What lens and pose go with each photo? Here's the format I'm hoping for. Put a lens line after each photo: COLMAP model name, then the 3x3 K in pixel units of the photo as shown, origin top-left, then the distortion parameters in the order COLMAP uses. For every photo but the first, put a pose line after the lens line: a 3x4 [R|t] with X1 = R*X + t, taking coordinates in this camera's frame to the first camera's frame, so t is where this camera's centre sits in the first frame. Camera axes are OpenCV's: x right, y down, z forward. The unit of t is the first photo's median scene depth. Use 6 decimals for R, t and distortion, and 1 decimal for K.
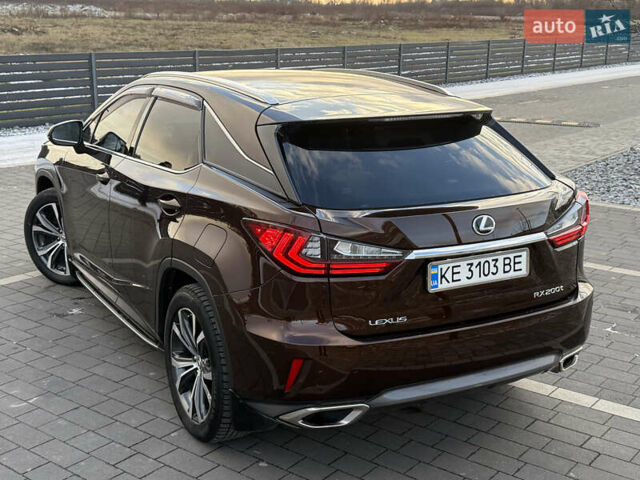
lens RADIAL K [[849.8, 0, 320.0], [0, 849.8, 240.0], [0, 0, 1]] dist [0.243628, -0.538515]
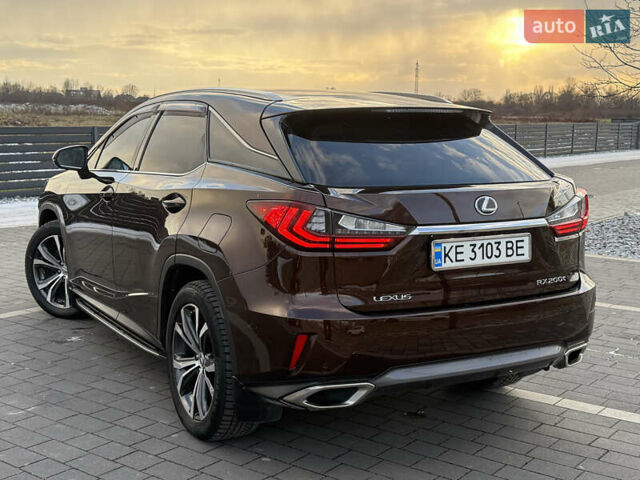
lens RADIAL K [[849.8, 0, 320.0], [0, 849.8, 240.0], [0, 0, 1]] dist [0.243628, -0.538515]
pose [[0.999987, -0.000963, 0.004969, -0.009016], [0.001503, 0.993962, -0.109714, 0.120585], [-0.004833, 0.109720, 0.993951, -0.001473]]
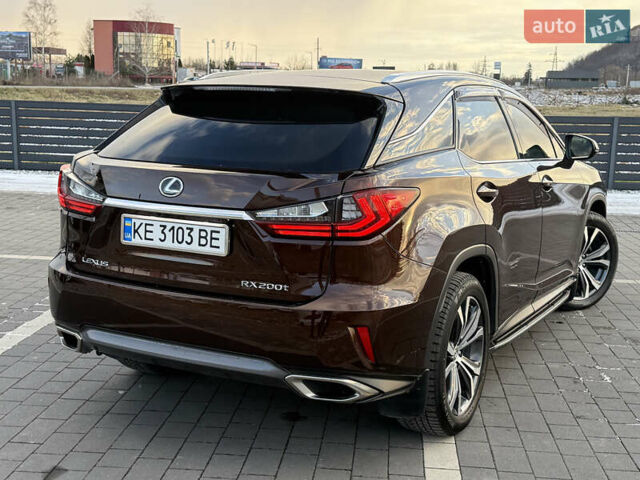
lens RADIAL K [[849.8, 0, 320.0], [0, 849.8, 240.0], [0, 0, 1]] dist [0.243628, -0.538515]
pose [[0.528557, 0.139973, -0.837279, 0.988436], [-0.226592, 0.973790, 0.019752, -0.014543], [0.818098, 0.179281, 0.546420, 0.560212]]
